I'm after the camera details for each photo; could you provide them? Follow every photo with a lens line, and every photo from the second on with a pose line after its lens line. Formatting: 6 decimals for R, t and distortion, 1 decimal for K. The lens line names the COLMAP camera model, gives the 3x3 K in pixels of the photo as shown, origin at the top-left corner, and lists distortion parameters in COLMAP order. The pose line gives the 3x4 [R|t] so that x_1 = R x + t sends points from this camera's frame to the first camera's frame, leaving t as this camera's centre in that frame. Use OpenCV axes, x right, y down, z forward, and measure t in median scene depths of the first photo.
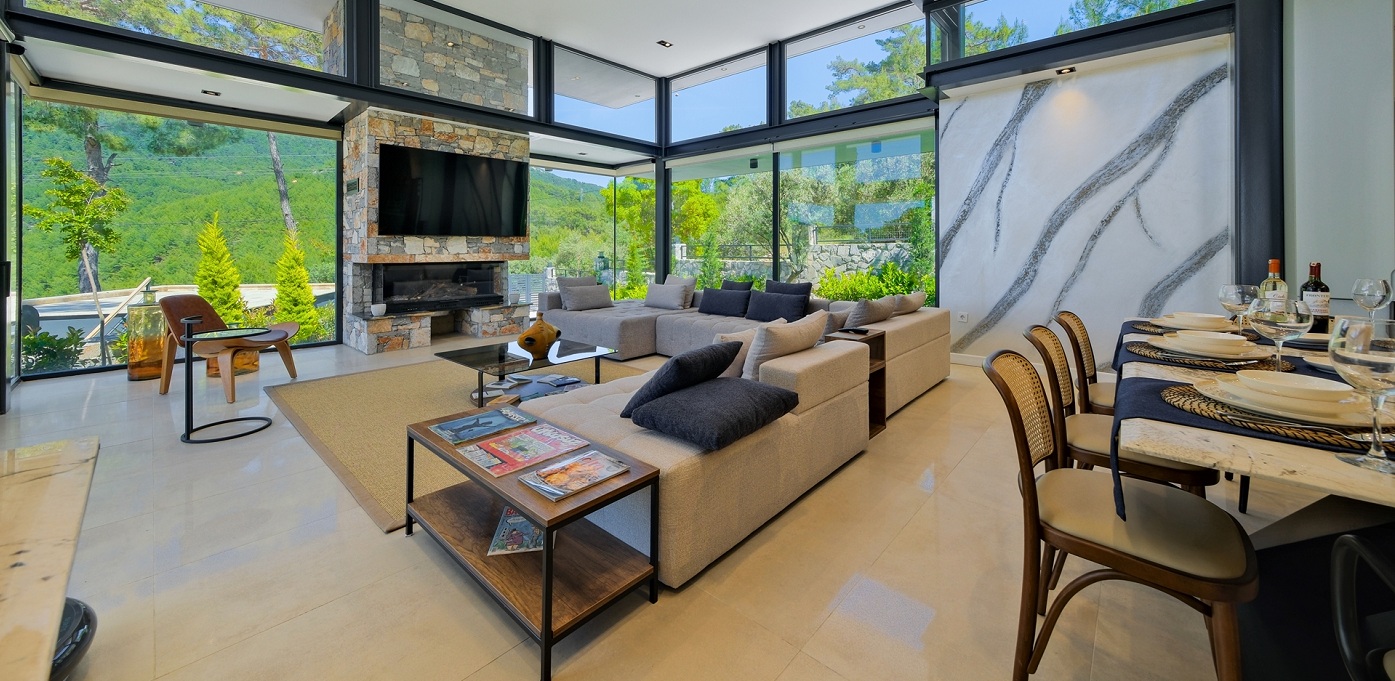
lens RADIAL K [[500.7, 0, 698.8], [0, 500.7, 246.5], [0, 0, 1]] dist [0.000590, 0.000079]
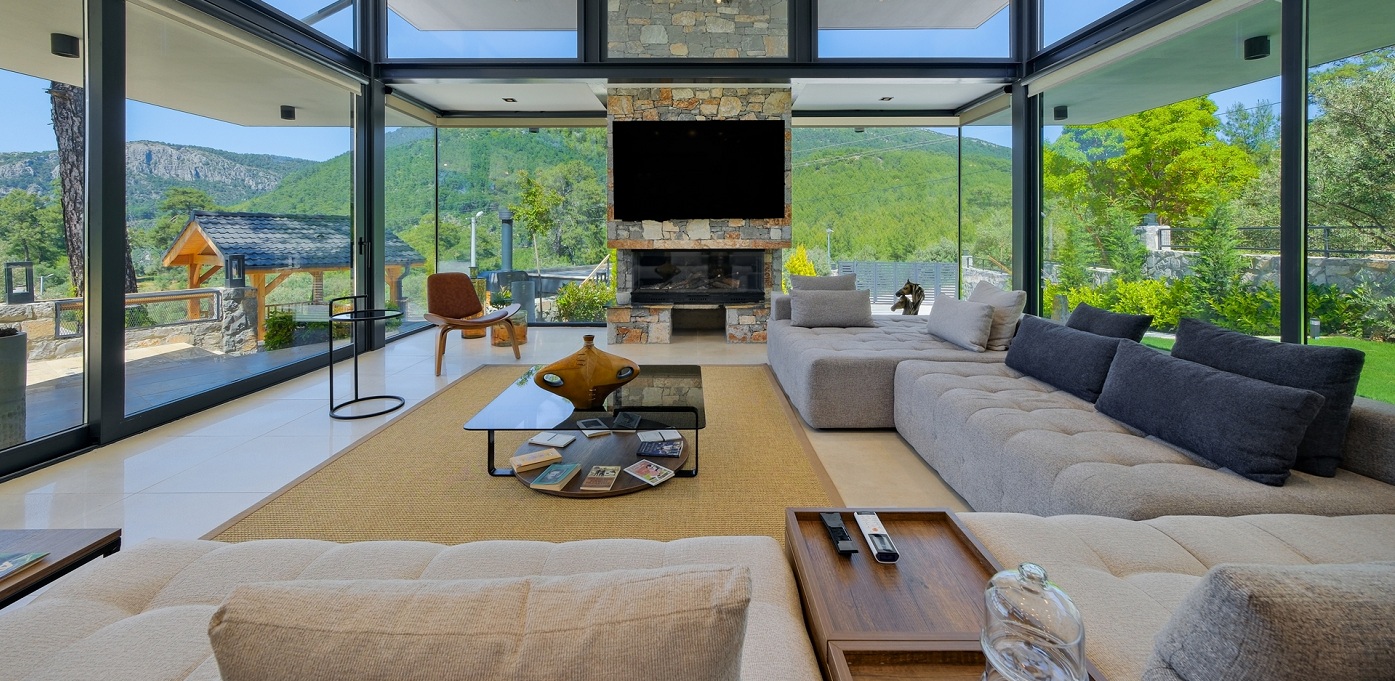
lens RADIAL K [[506.3, 0, 695.8], [0, 506.3, 232.1], [0, 0, 1]] dist [-0.000038, 0.000052]
pose [[0.666906, -0.001782, -0.745139, 0.148507], [0.003254, 0.999995, 0.000520, 0.001594], [0.745134, -0.002772, 0.666909, 0.410085]]
